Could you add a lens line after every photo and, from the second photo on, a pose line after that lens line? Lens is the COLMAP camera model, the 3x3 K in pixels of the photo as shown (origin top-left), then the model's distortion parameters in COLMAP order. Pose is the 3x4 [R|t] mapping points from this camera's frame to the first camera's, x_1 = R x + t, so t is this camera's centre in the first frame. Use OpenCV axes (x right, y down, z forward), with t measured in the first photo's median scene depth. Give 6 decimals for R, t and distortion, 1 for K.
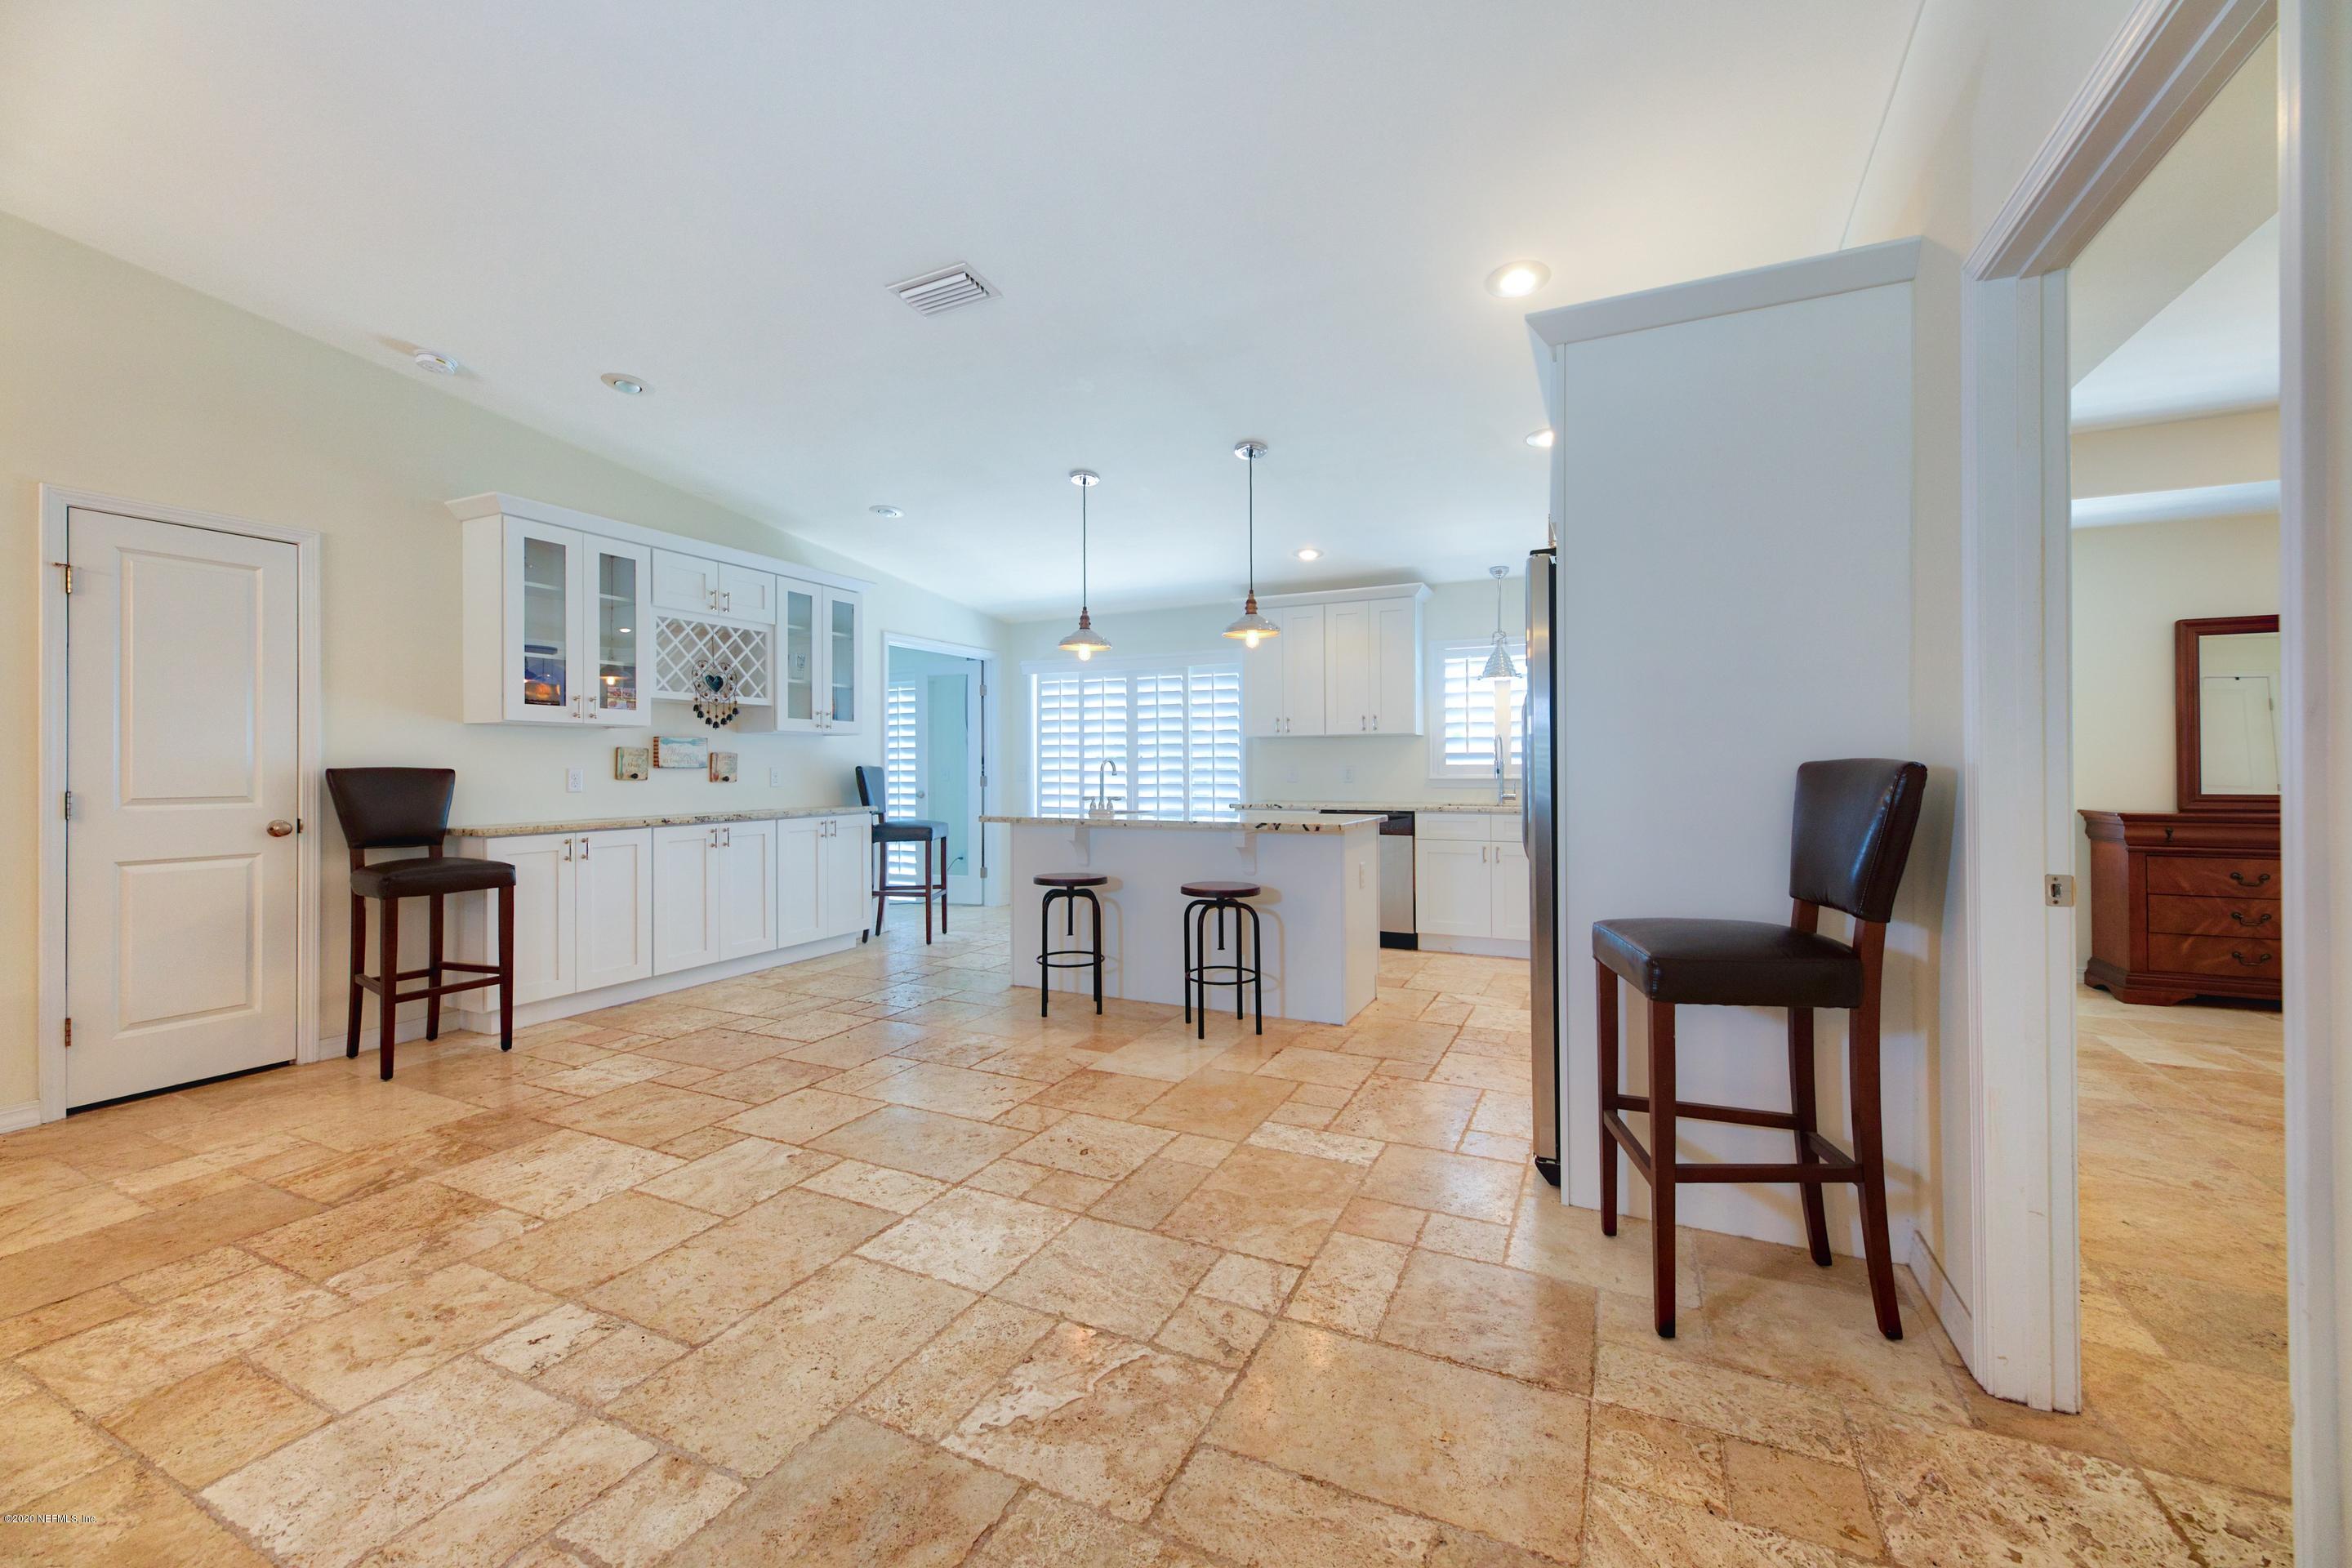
lens RADIAL K [[936.2, 0, 1178.6], [0, 936.2, 765.9], [0, 0, 1]] dist [0.003296, 0.000086]
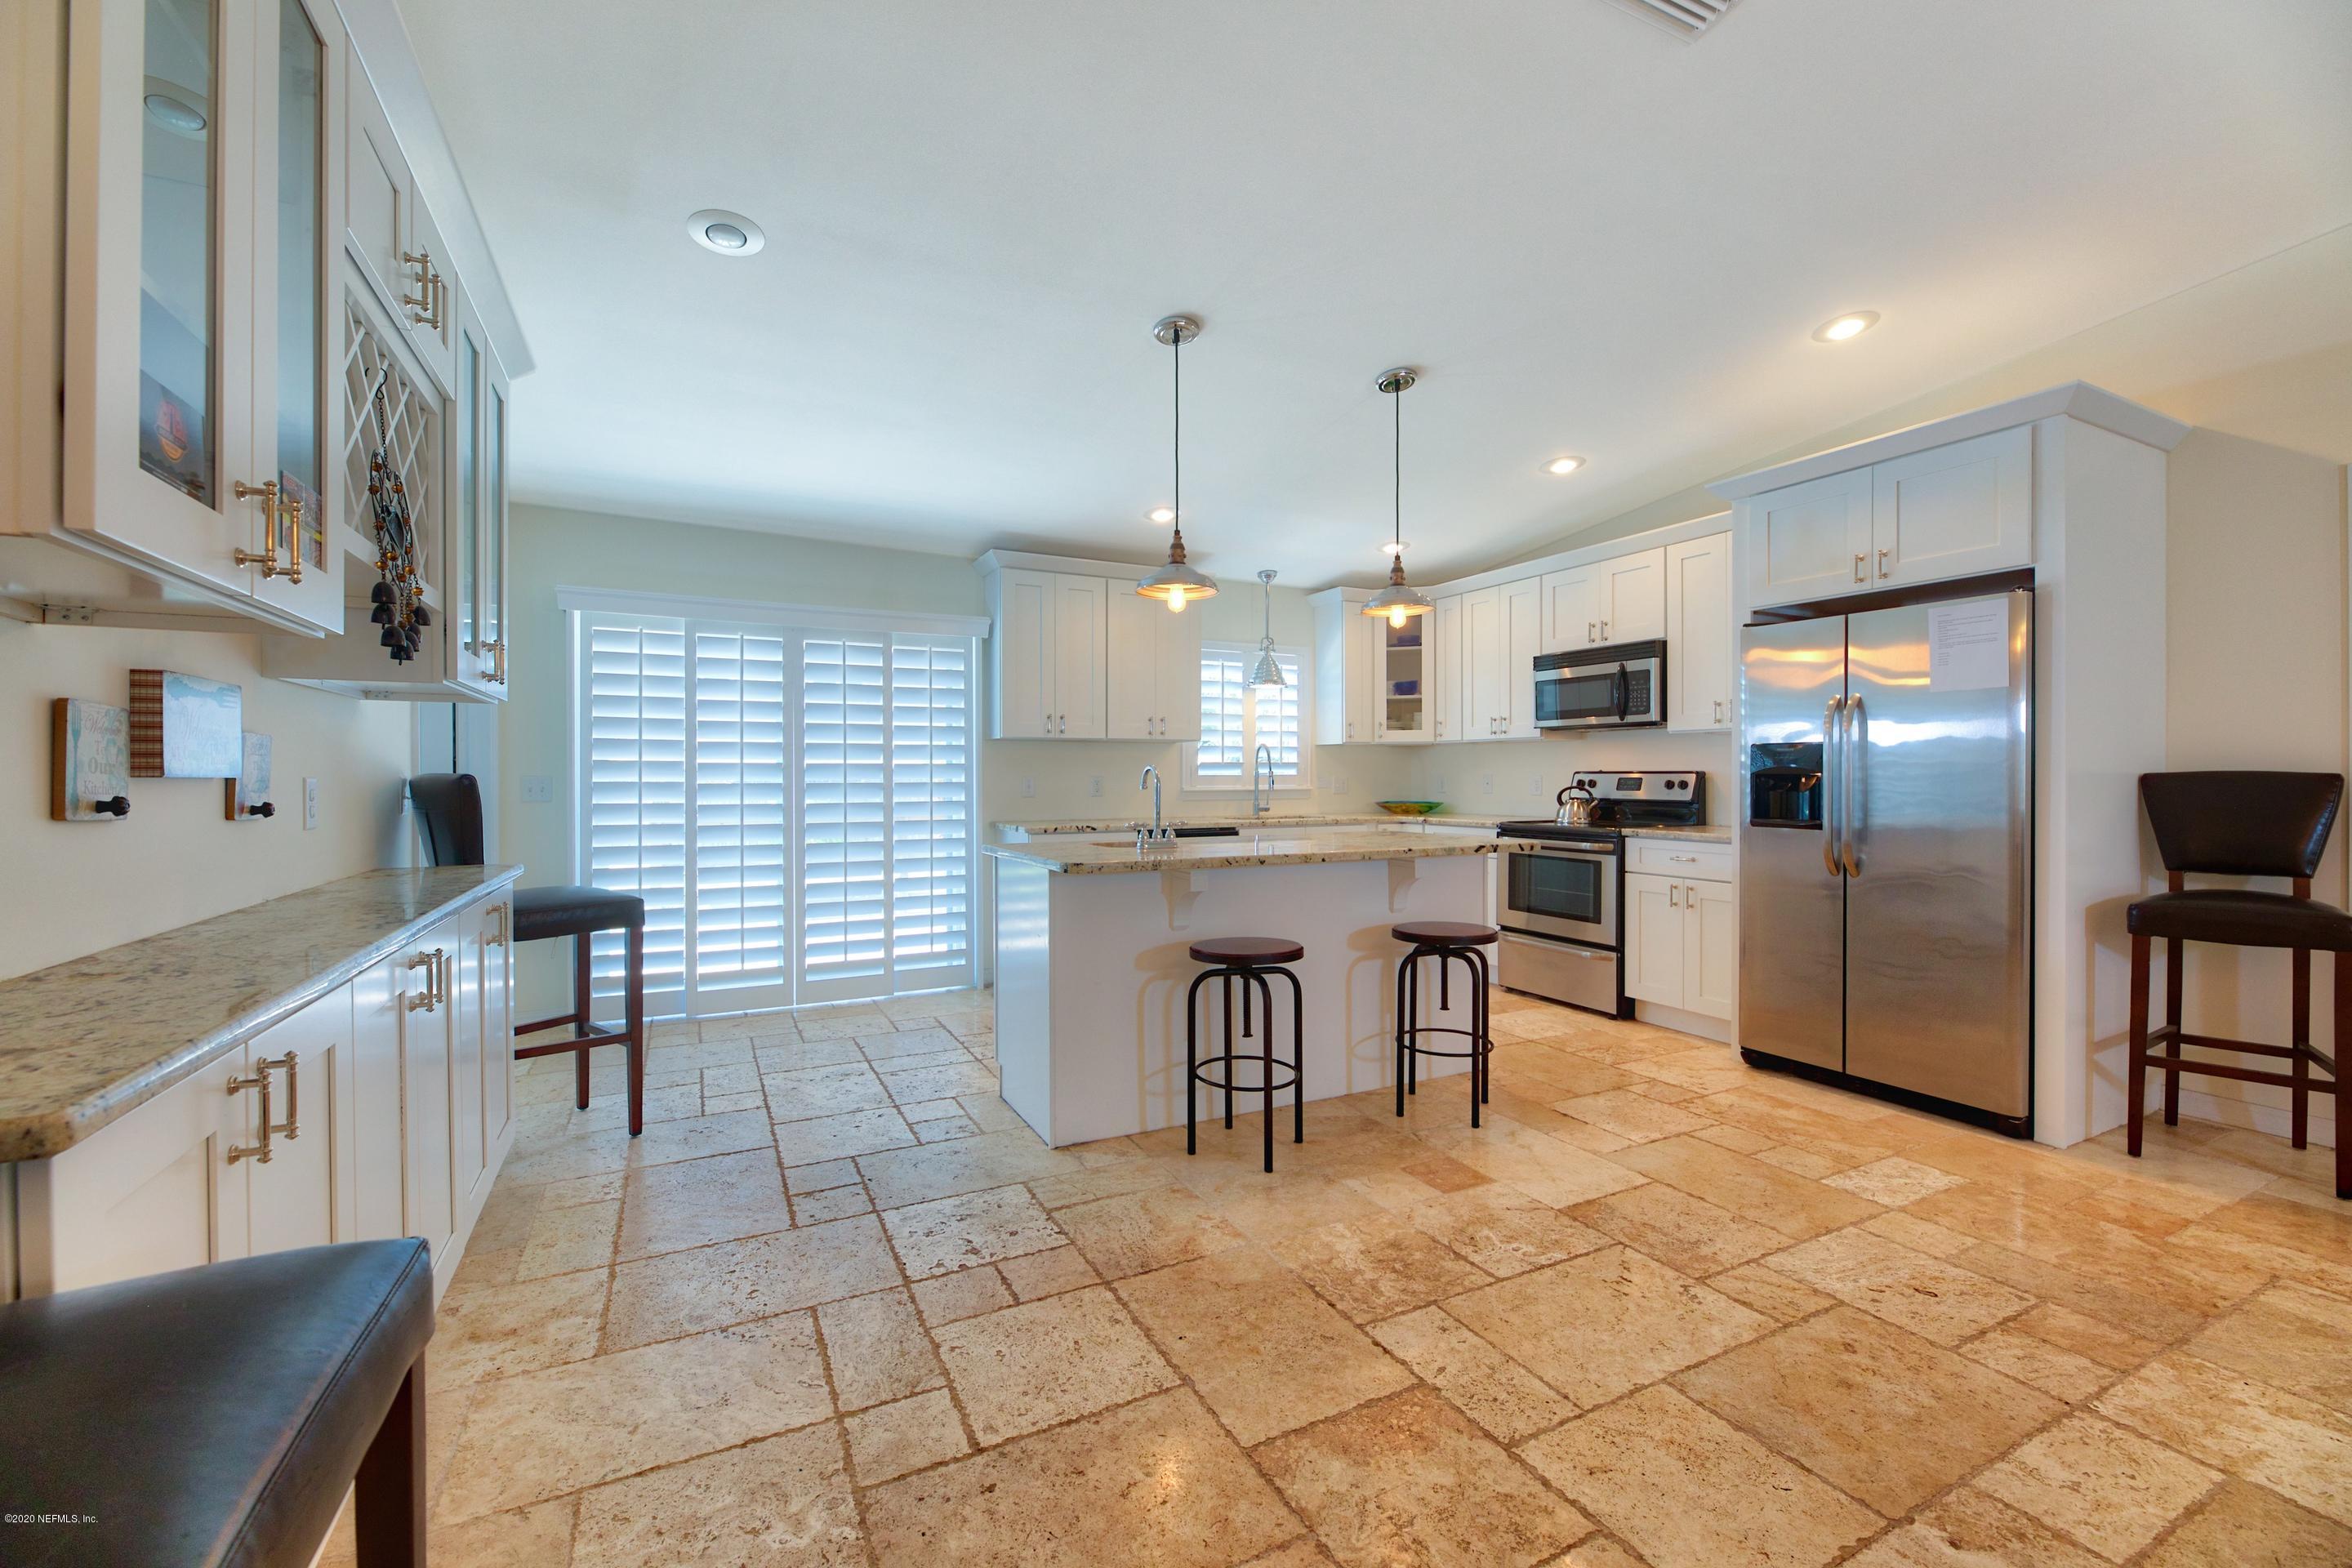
lens RADIAL K [[957.1, 0, 1172.6], [0, 957.1, 784.3], [0, 0, 1]] dist [0.000440, -0.003718]
pose [[0.610873, -0.003894, 0.791719, -0.641019], [-0.001012, 0.999983, 0.005700, 0.002542], [-0.791728, -0.004283, 0.610859, 0.608979]]
